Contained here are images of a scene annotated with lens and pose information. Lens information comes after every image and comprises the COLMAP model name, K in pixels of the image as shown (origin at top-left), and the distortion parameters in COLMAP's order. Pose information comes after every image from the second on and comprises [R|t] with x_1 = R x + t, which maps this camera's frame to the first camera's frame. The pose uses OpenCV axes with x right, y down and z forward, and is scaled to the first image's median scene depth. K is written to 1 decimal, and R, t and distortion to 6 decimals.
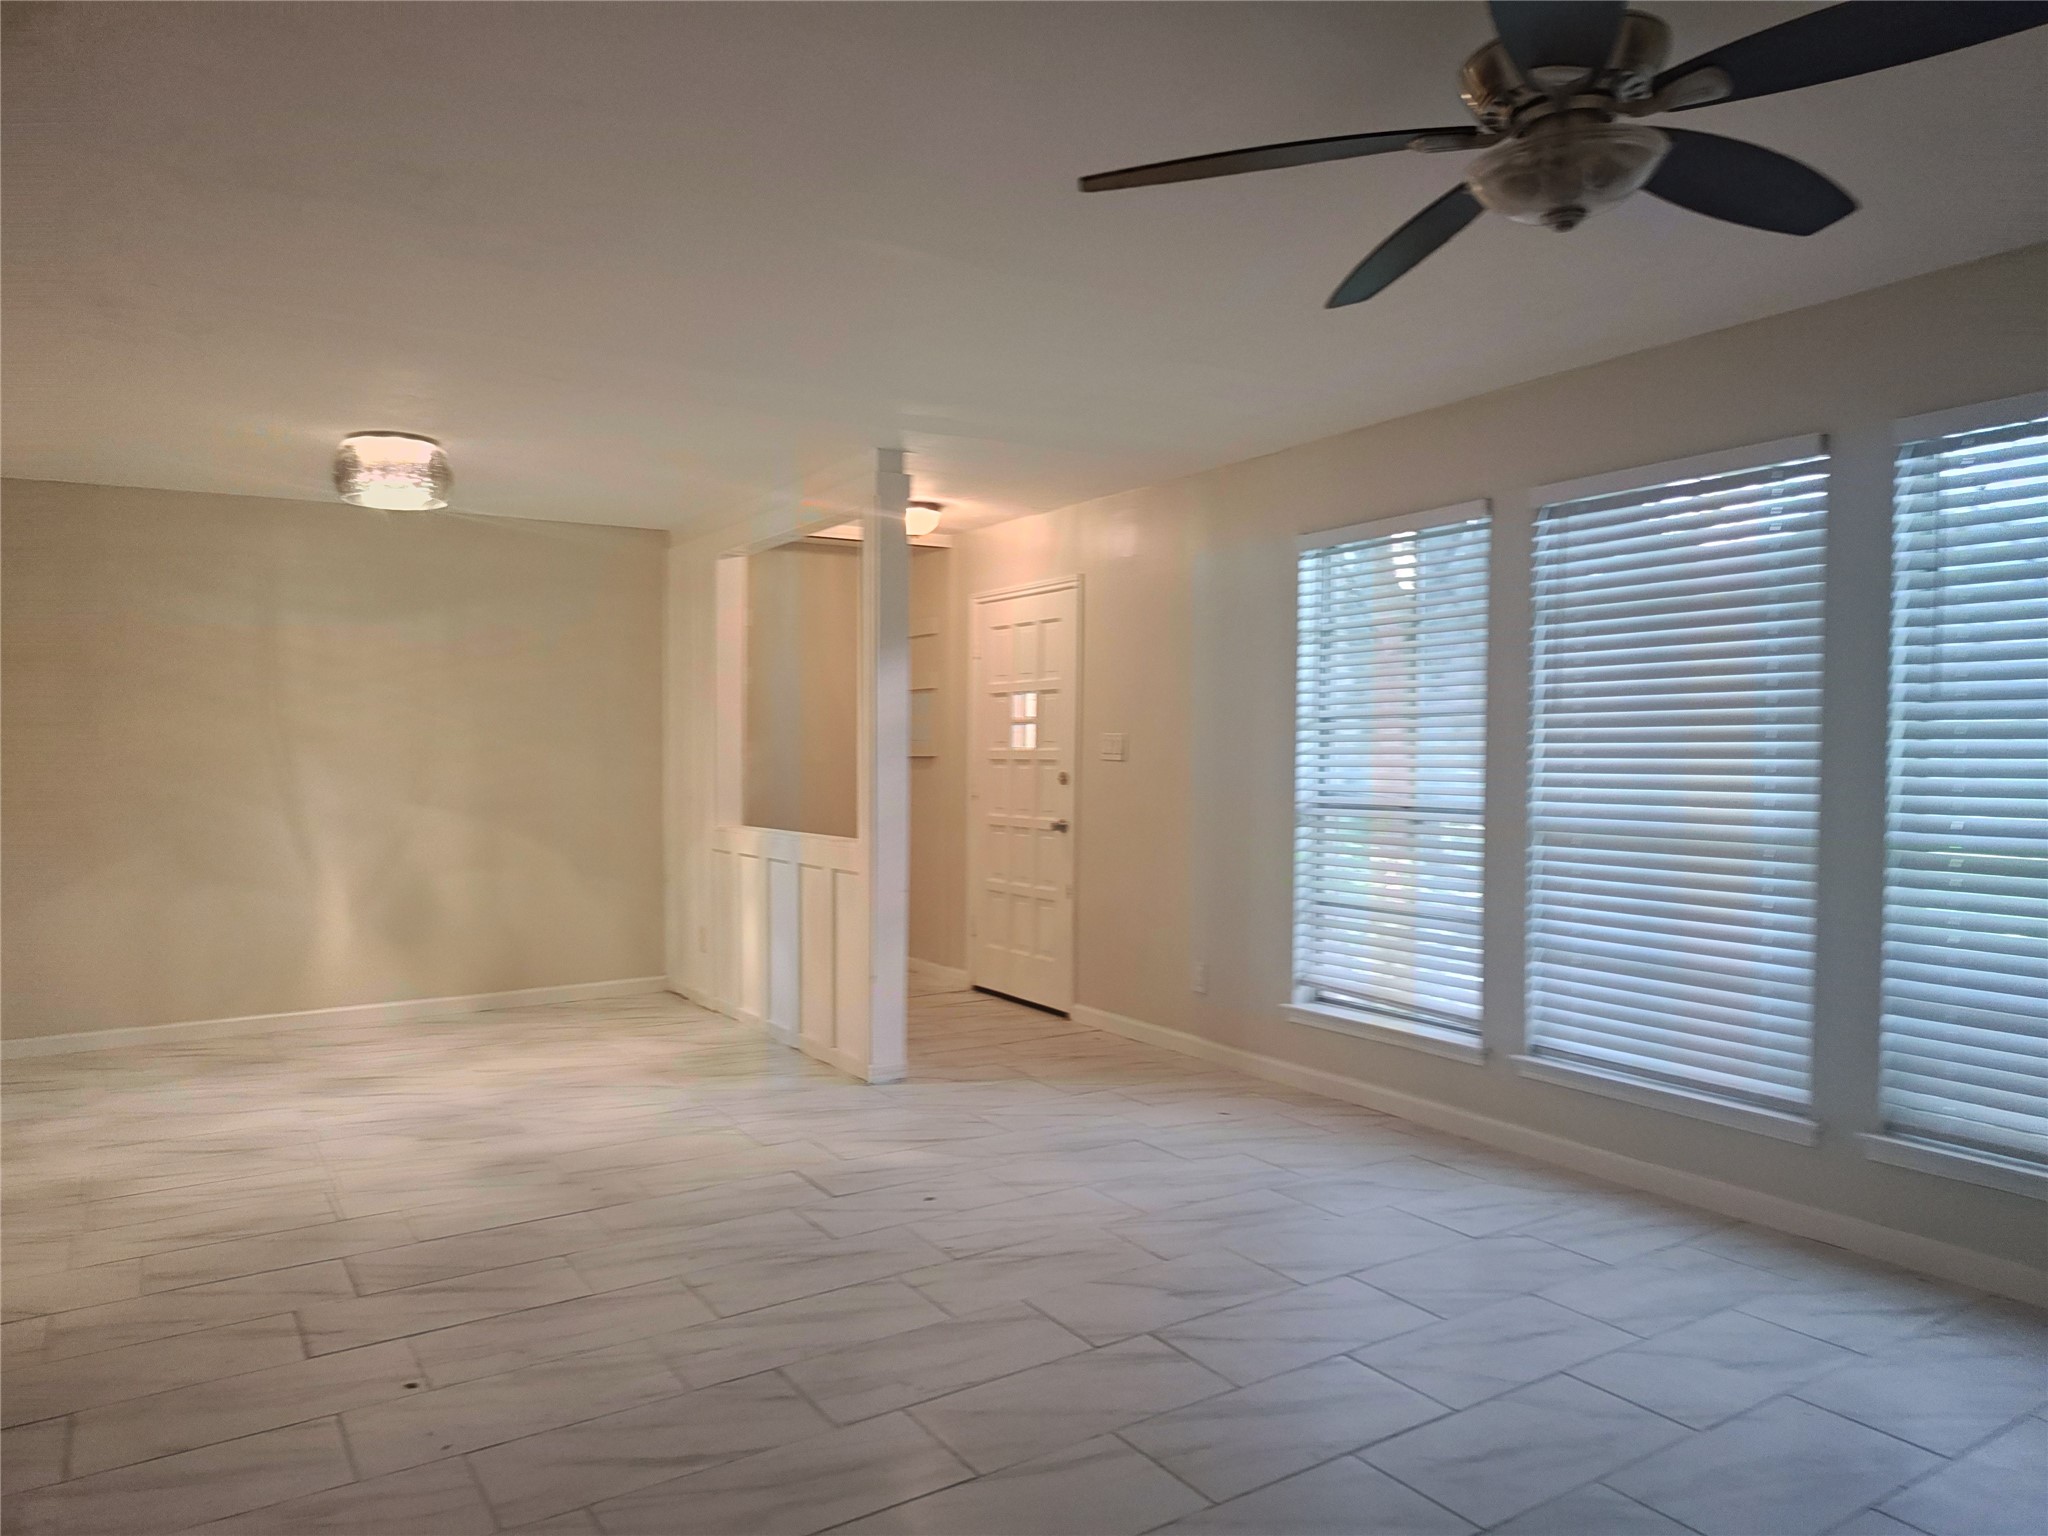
lens RADIAL K [[1370.6, 0, 1063.6], [0, 1370.6, 759.5], [0, 0, 1]] dist [0.070754, -0.081726]
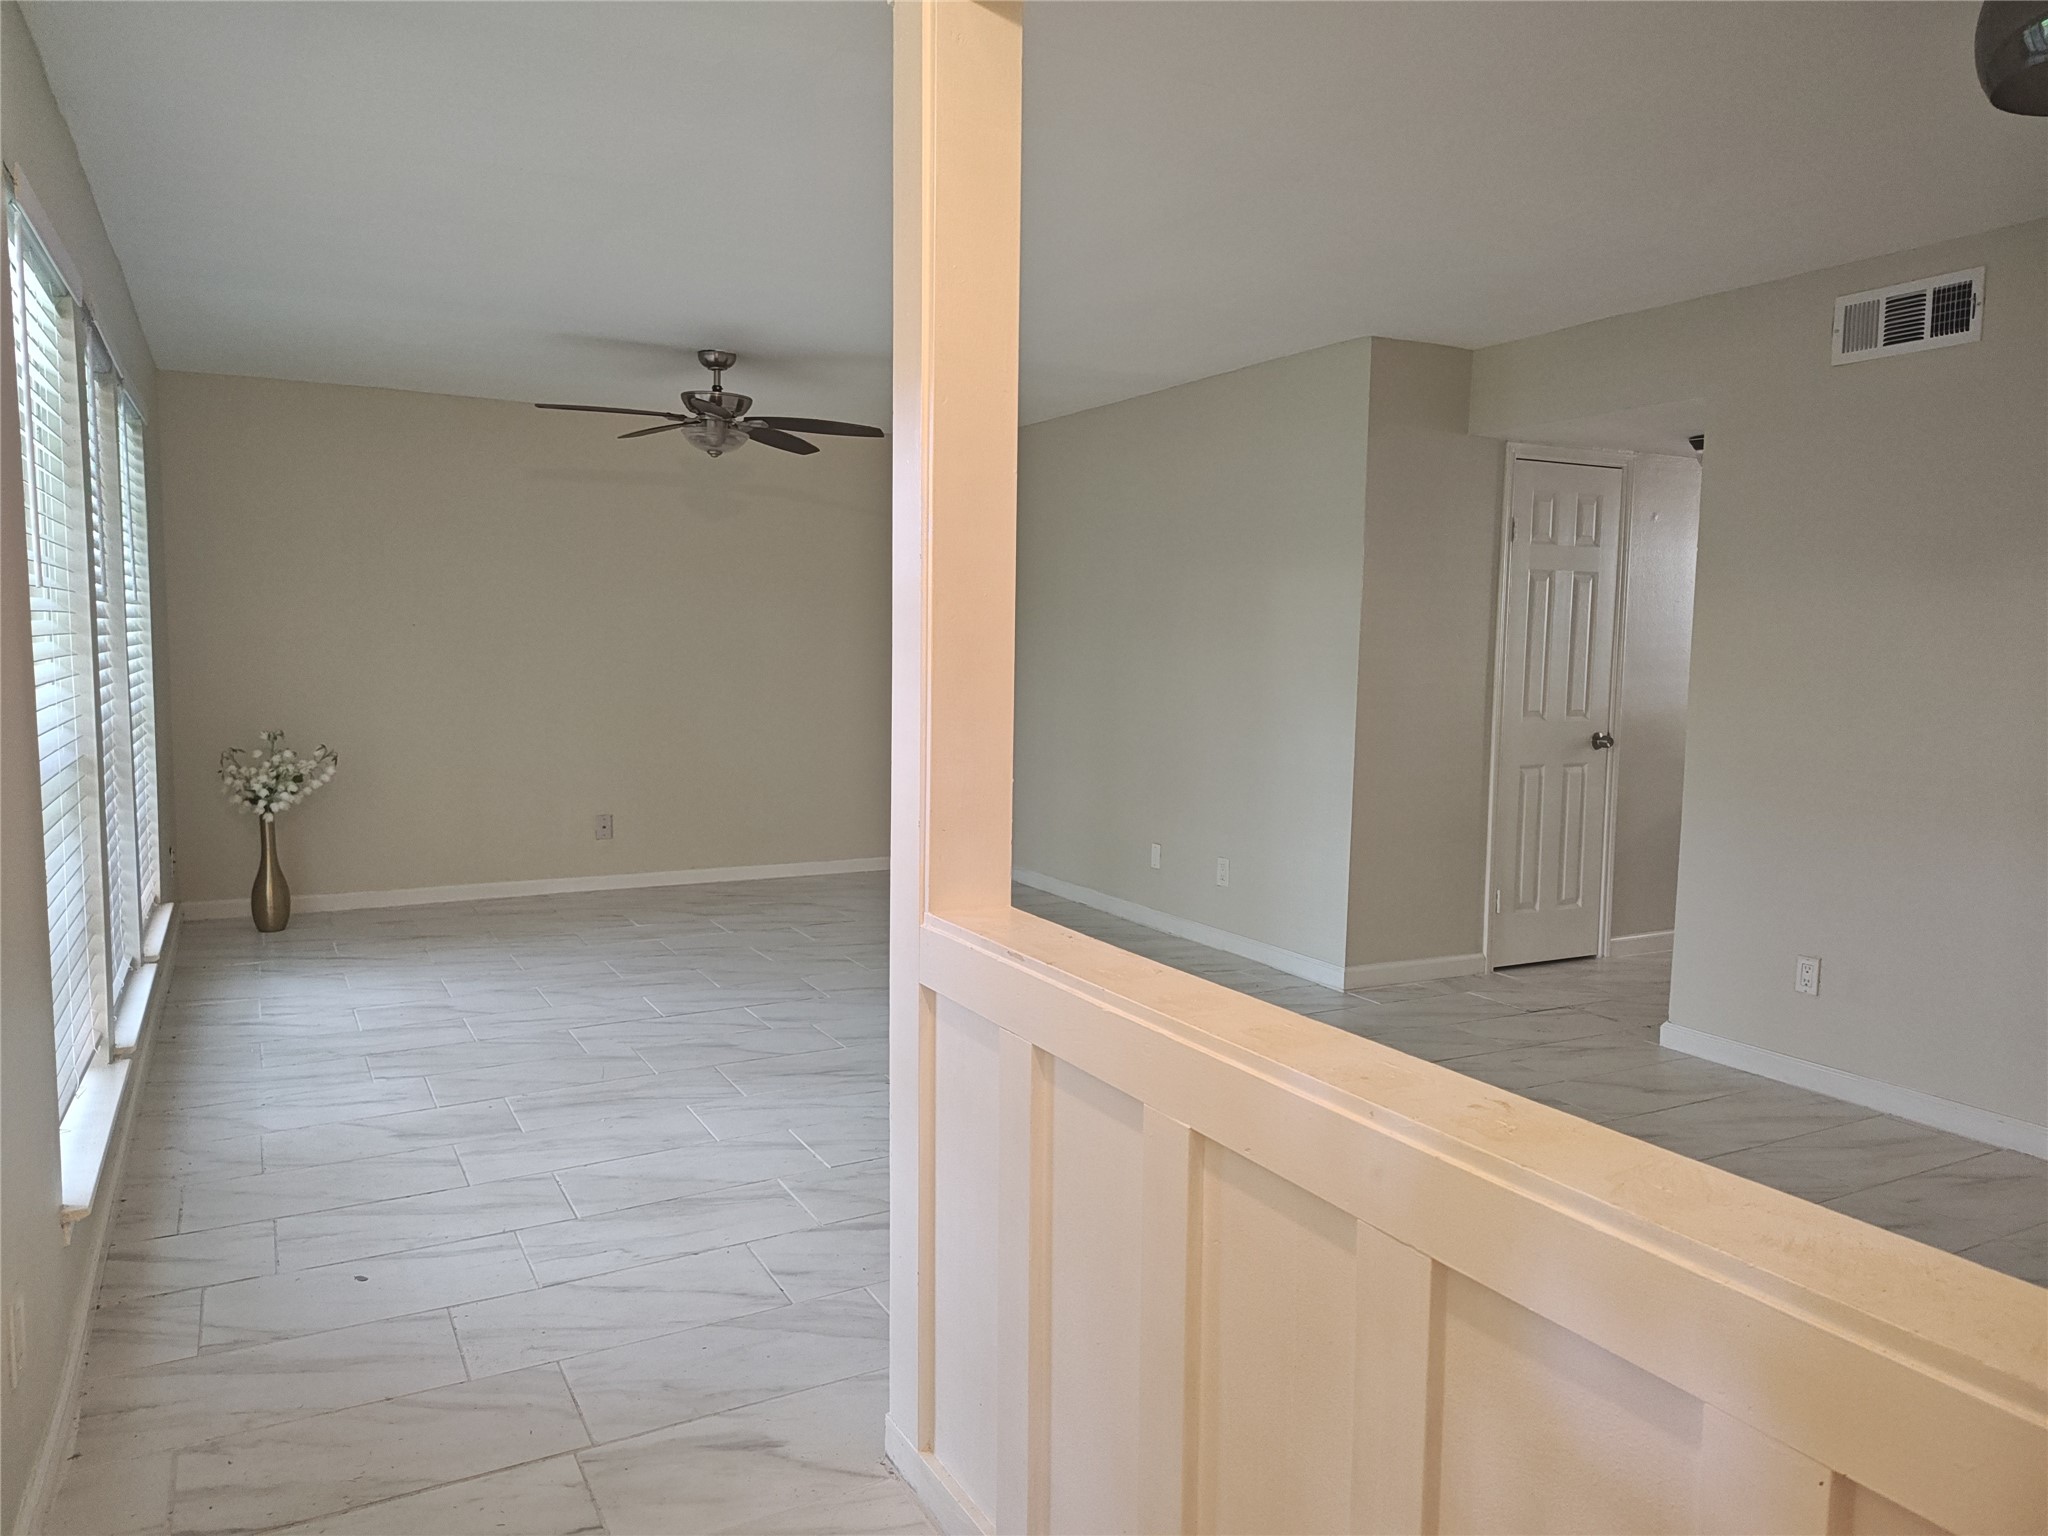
lens RADIAL K [[1393.5, 0, 1011.6], [0, 1393.5, 771.2], [0, 0, 1]] dist [0.061190, -0.083699]
pose [[-0.996198, -0.015722, 0.085683, -0.245549], [-0.006377, 0.994102, 0.108264, -0.026759], [-0.086880, 0.107306, -0.990423, 1.841440]]
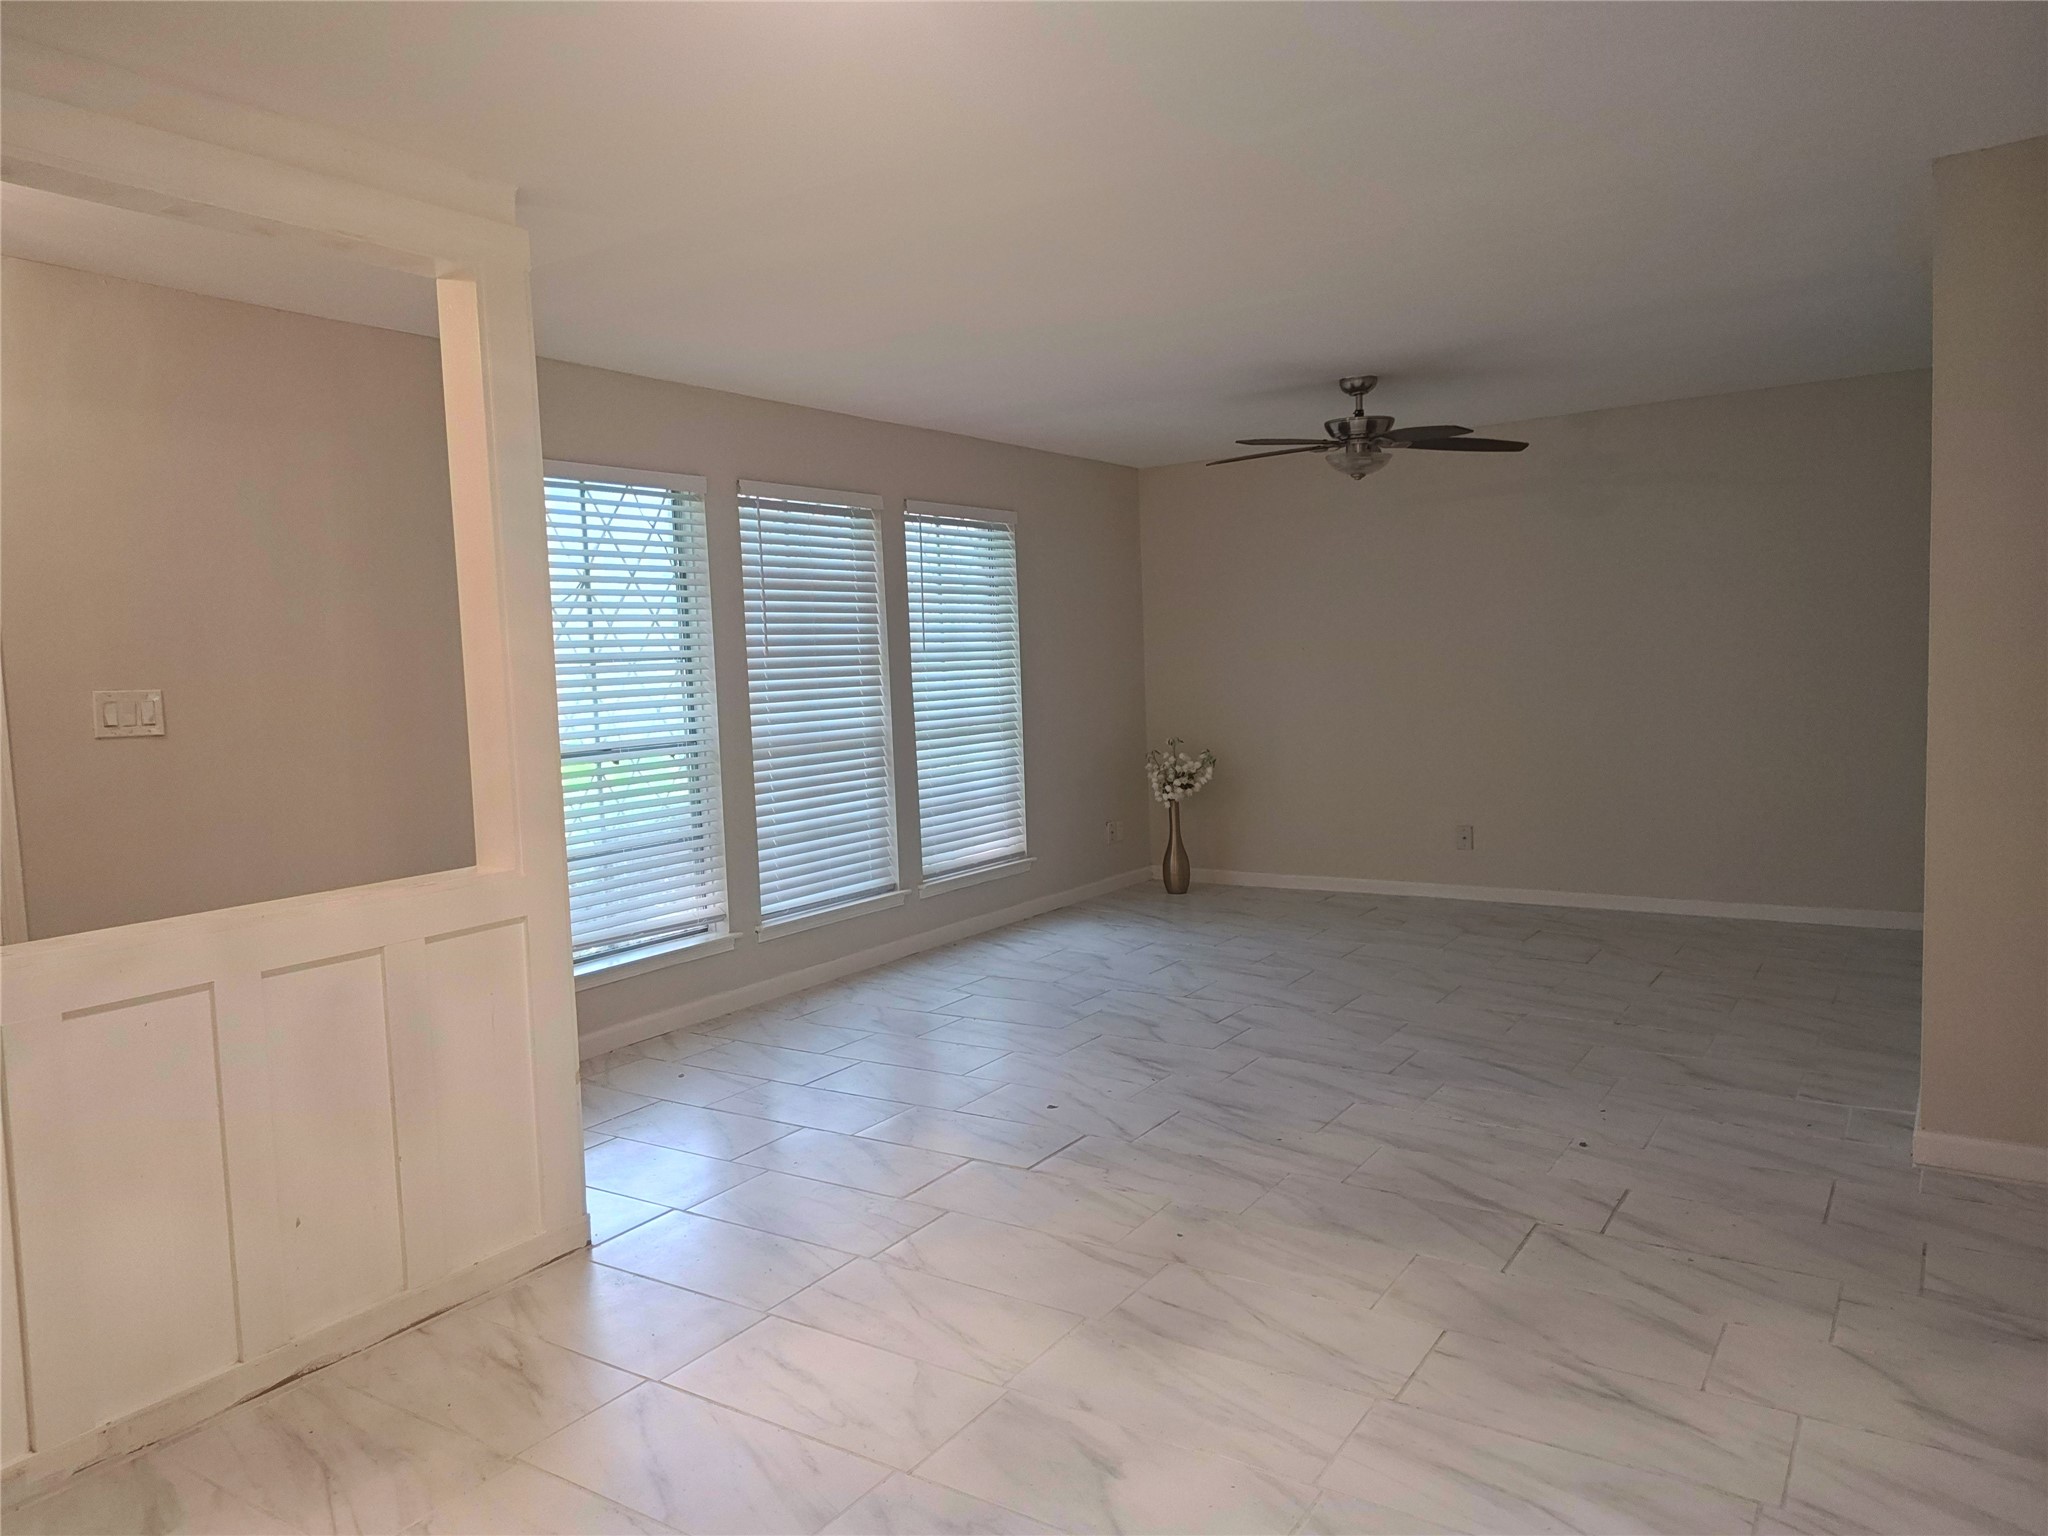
lens RADIAL K [[1388.3, 0, 1023.6], [0, 1388.3, 768.1], [0, 0, 1]] dist [0.059628, -0.087690]
pose [[-0.387391, -0.050149, 0.920550, -1.006144], [0.050112, 0.995898, 0.075342, -0.015566], [-0.920552, 0.075318, -0.383289, 1.353496]]
